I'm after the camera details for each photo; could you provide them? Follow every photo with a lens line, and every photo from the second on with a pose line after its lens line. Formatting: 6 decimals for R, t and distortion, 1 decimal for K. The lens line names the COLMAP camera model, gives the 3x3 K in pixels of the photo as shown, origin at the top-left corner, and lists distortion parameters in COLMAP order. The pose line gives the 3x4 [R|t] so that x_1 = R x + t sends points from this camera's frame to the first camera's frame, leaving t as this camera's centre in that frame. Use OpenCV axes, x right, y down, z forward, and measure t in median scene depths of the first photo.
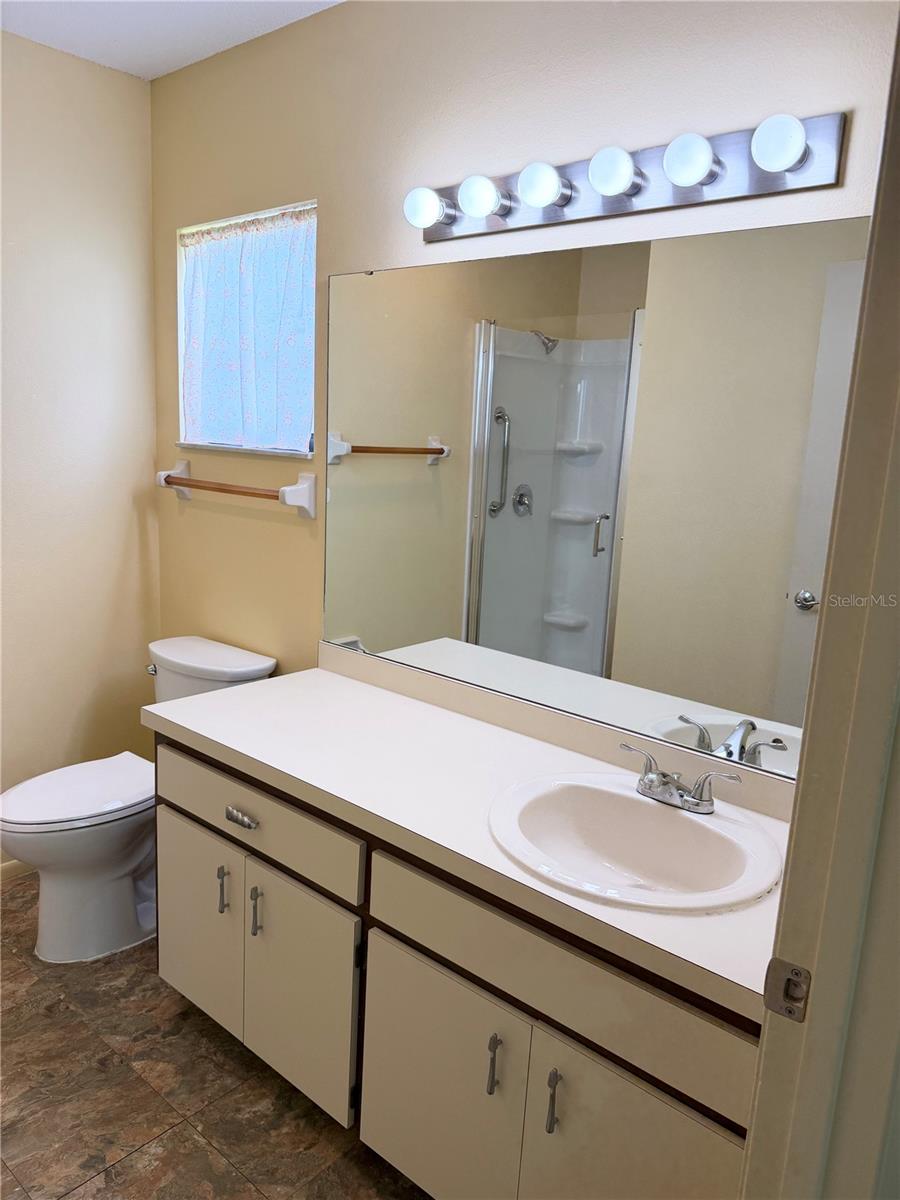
lens RADIAL K [[850.4, 0, 452.2], [0, 850.4, 602.9], [0, 0, 1]] dist [0.055653, -0.076945]
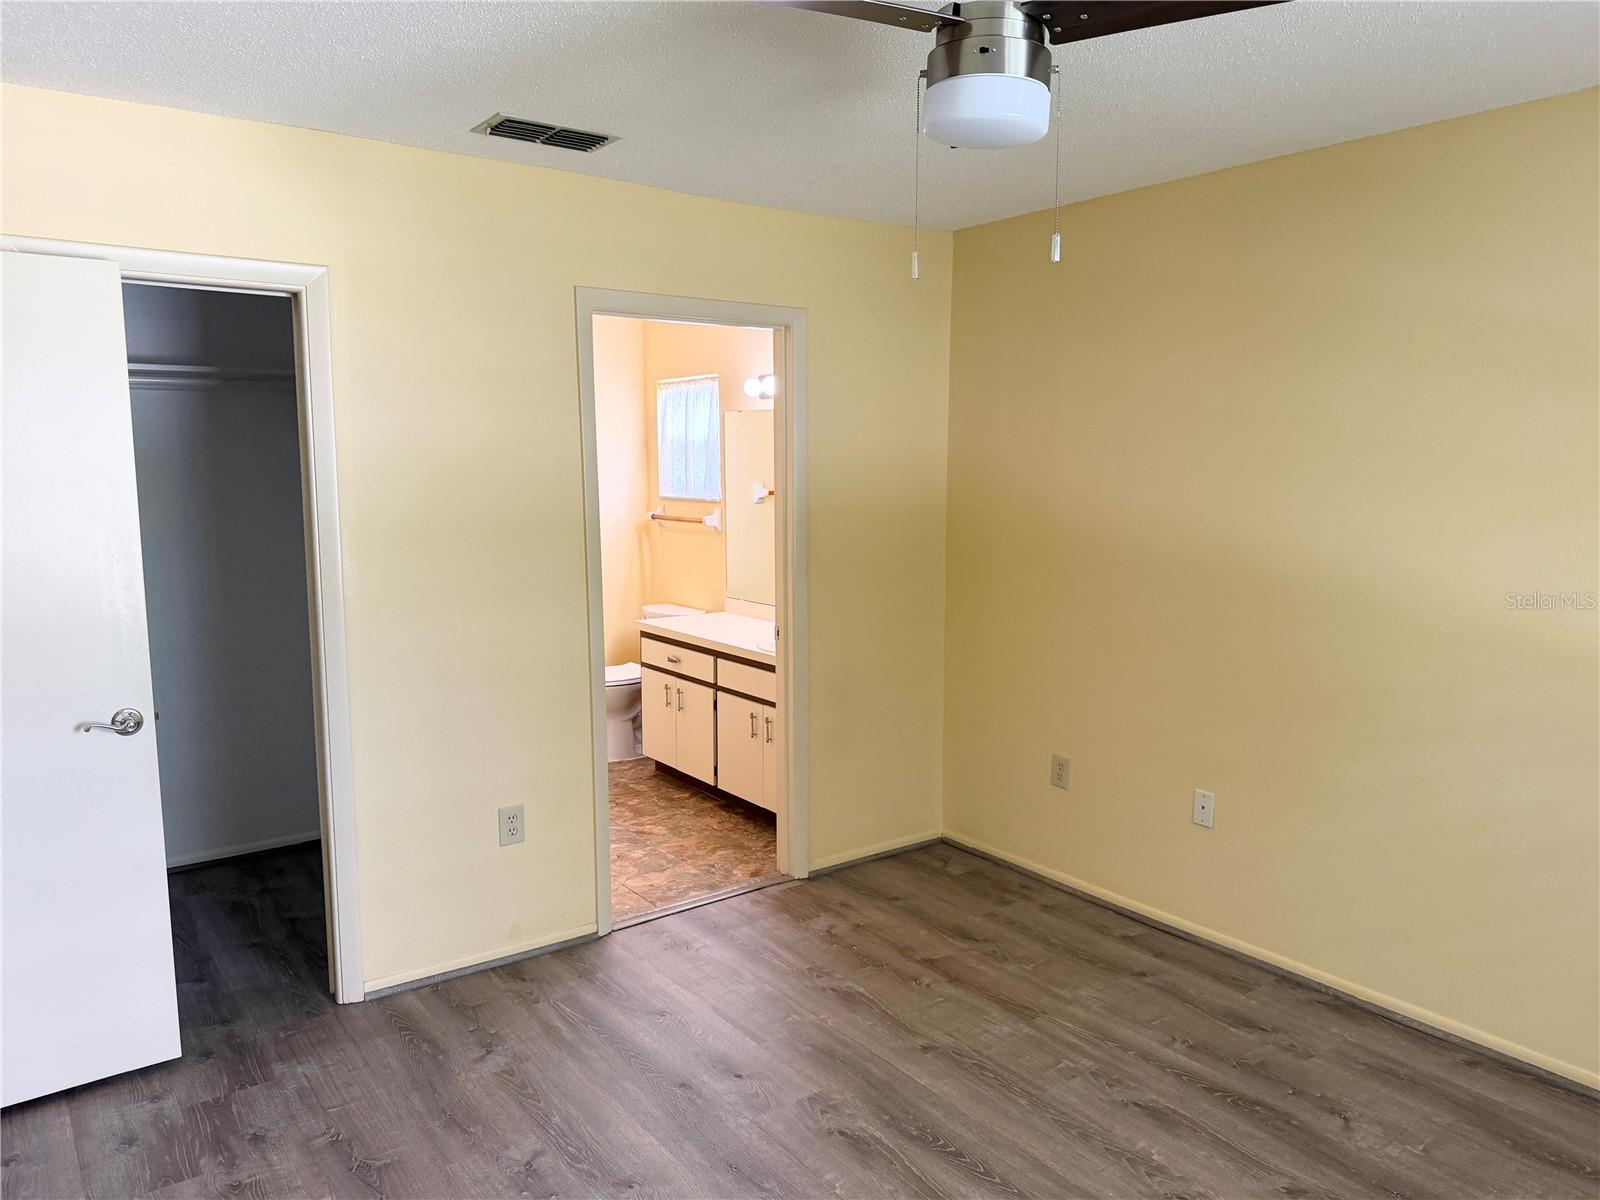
lens RADIAL K [[1133.8, 0, 789.6], [0, 1133.8, 607.9], [0, 0, 1]] dist [0.055653, -0.076945]
pose [[0.970899, -0.020243, -0.238631, 0.611565], [0.004525, 0.997794, -0.066233, 0.246765], [0.239445, 0.063226, 0.968849, -1.463537]]
